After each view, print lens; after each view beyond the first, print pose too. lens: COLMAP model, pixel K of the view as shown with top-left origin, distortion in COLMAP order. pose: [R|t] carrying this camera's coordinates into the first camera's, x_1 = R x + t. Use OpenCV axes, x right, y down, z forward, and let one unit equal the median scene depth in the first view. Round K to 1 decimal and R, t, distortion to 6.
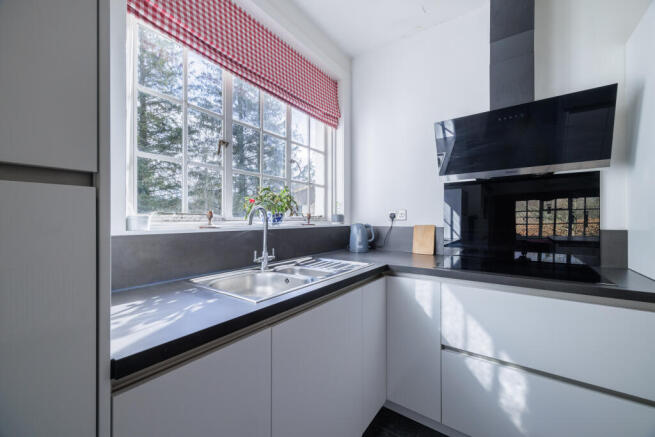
lens RADIAL K [[259.5, 0, 330.5], [0, 259.5, 220.6], [0, 0, 1]] dist [0.001397, 0.000994]
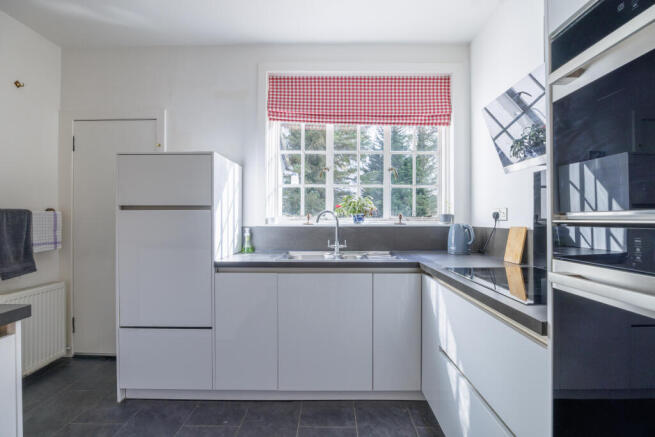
lens RADIAL K [[300.7, 0, 328.3], [0, 300.7, 219.5], [0, 0, 1]] dist [-0.024981, 0.000091]
pose [[0.583338, 0.000804, -0.812229, 0.954109], [-0.005509, 0.999980, -0.002966, 0.002088], [0.812211, 0.006205, 0.583331, -0.013453]]
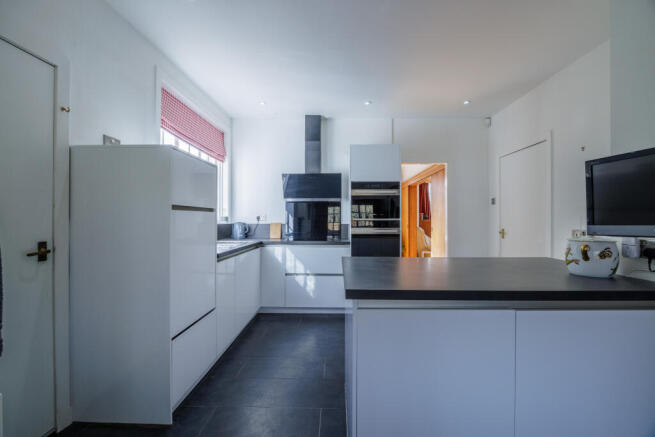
lens RADIAL K [[288.3, 0, 329.9], [0, 288.3, 219.1], [0, 0, 1]] dist [-0.015072, 0.001083]
pose [[0.830402, 0.004136, 0.557149, -0.595144], [-0.000082, 0.999973, -0.007302, 0.006925], [-0.557164, 0.006018, 0.830381, -1.190252]]
